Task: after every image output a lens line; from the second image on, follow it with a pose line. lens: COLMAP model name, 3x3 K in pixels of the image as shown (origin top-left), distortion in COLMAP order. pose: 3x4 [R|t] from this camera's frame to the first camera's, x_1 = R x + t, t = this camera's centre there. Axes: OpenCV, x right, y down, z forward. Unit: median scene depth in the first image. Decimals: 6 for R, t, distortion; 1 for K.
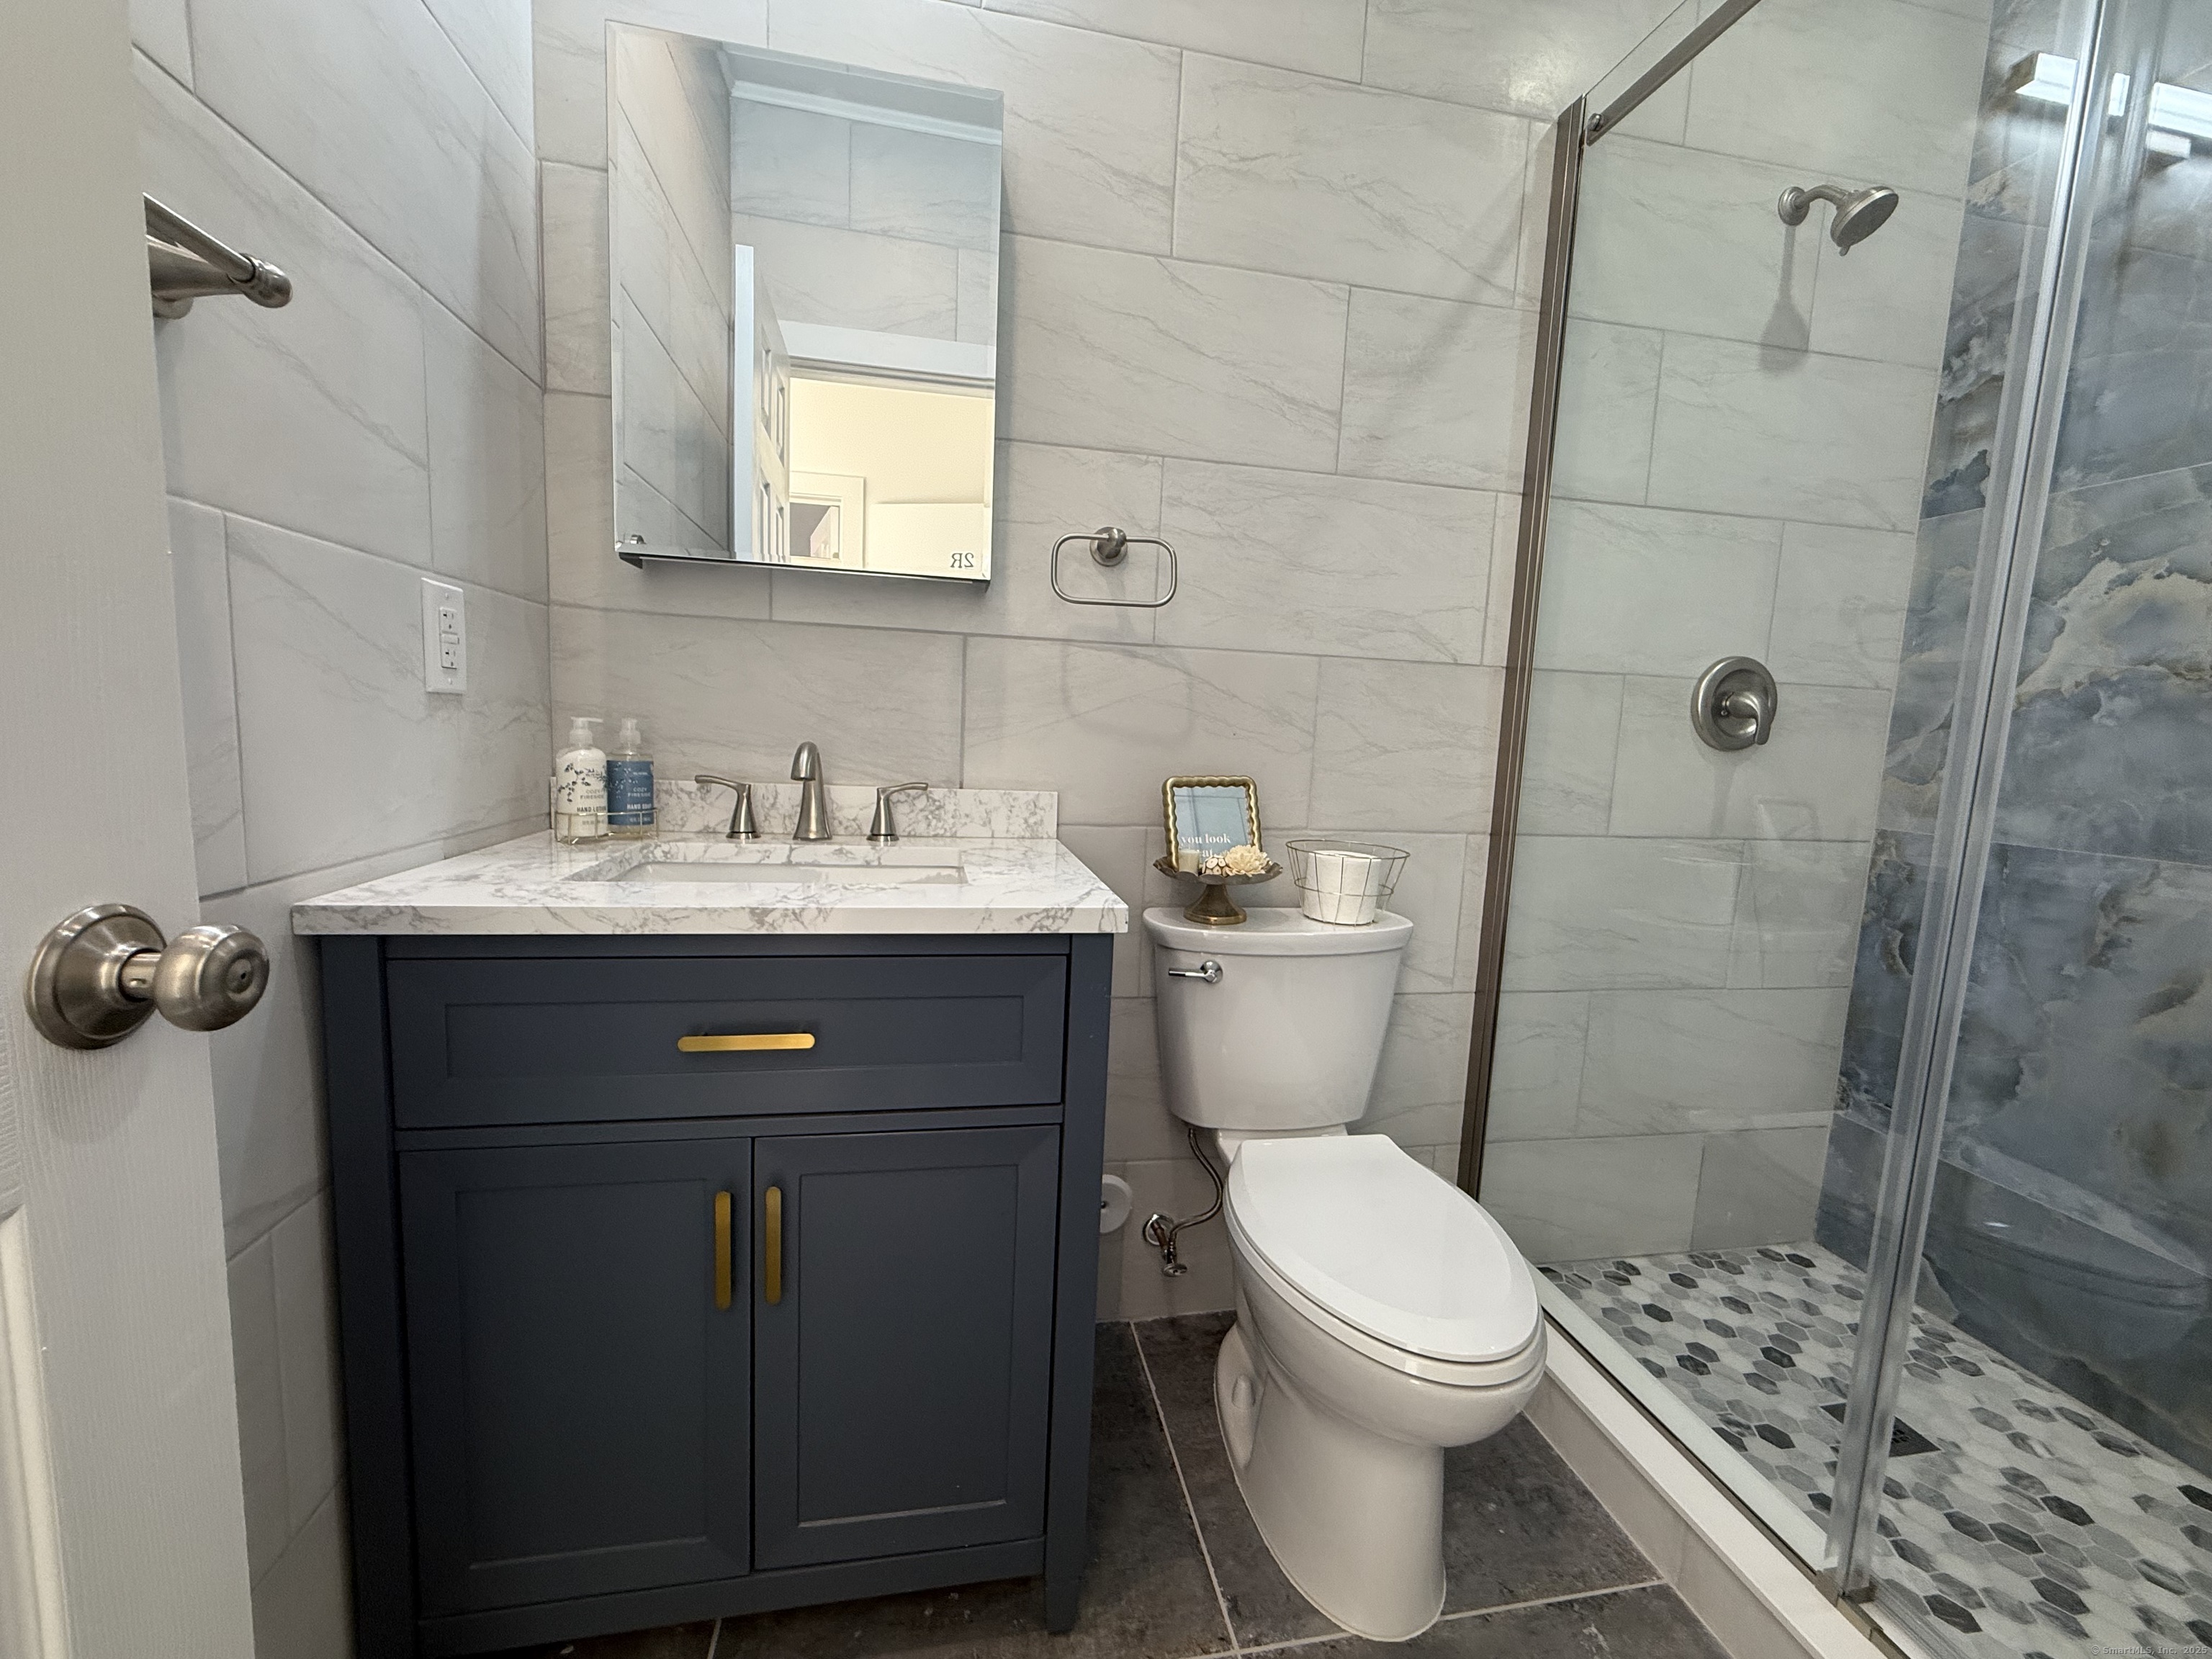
lens RADIAL K [[872.6, 0, 1101.1], [0, 872.6, 829.9], [0, 0, 1]] dist [0.001537, -0.000107]
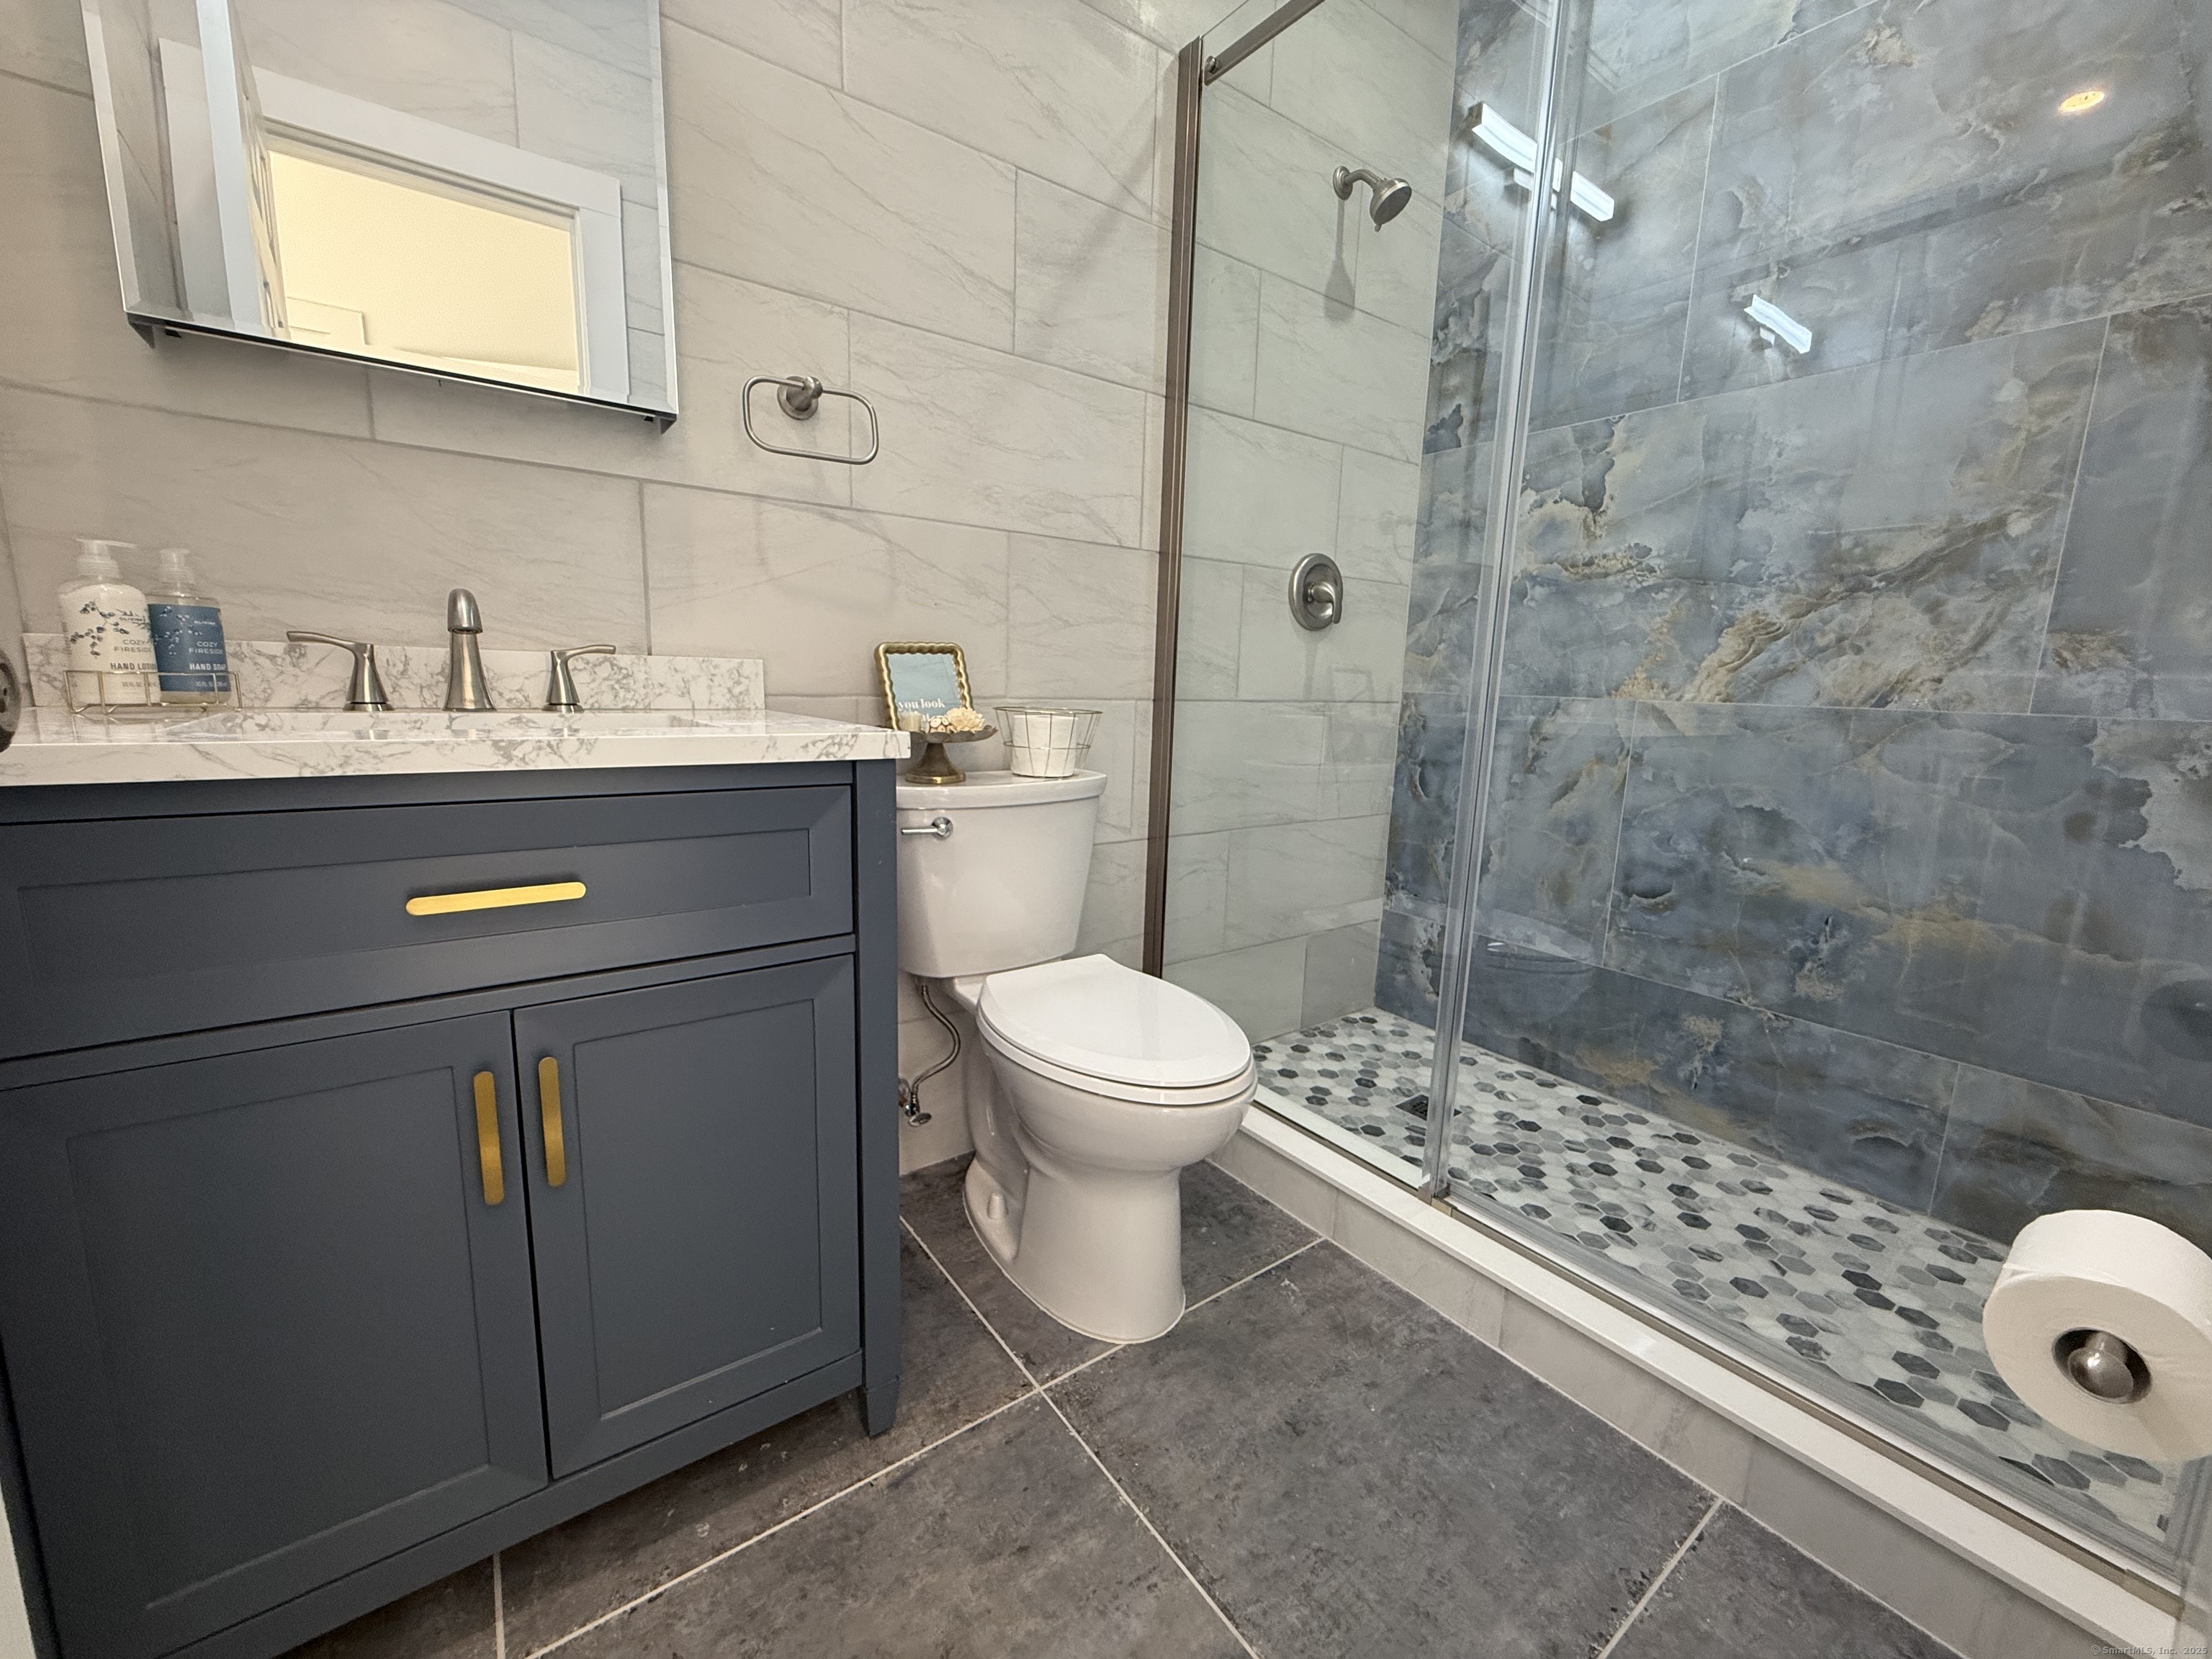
lens RADIAL K [[872.6, 0, 1097.2], [0, 872.6, 823.2], [0, 0, 1]] dist [0.001537, -0.000107]
pose [[0.905195, -0.086136, 0.416176, -0.133232], [0.057661, 0.995082, 0.080539, 0.080099], [-0.421067, -0.048906, 0.905710, -0.023976]]
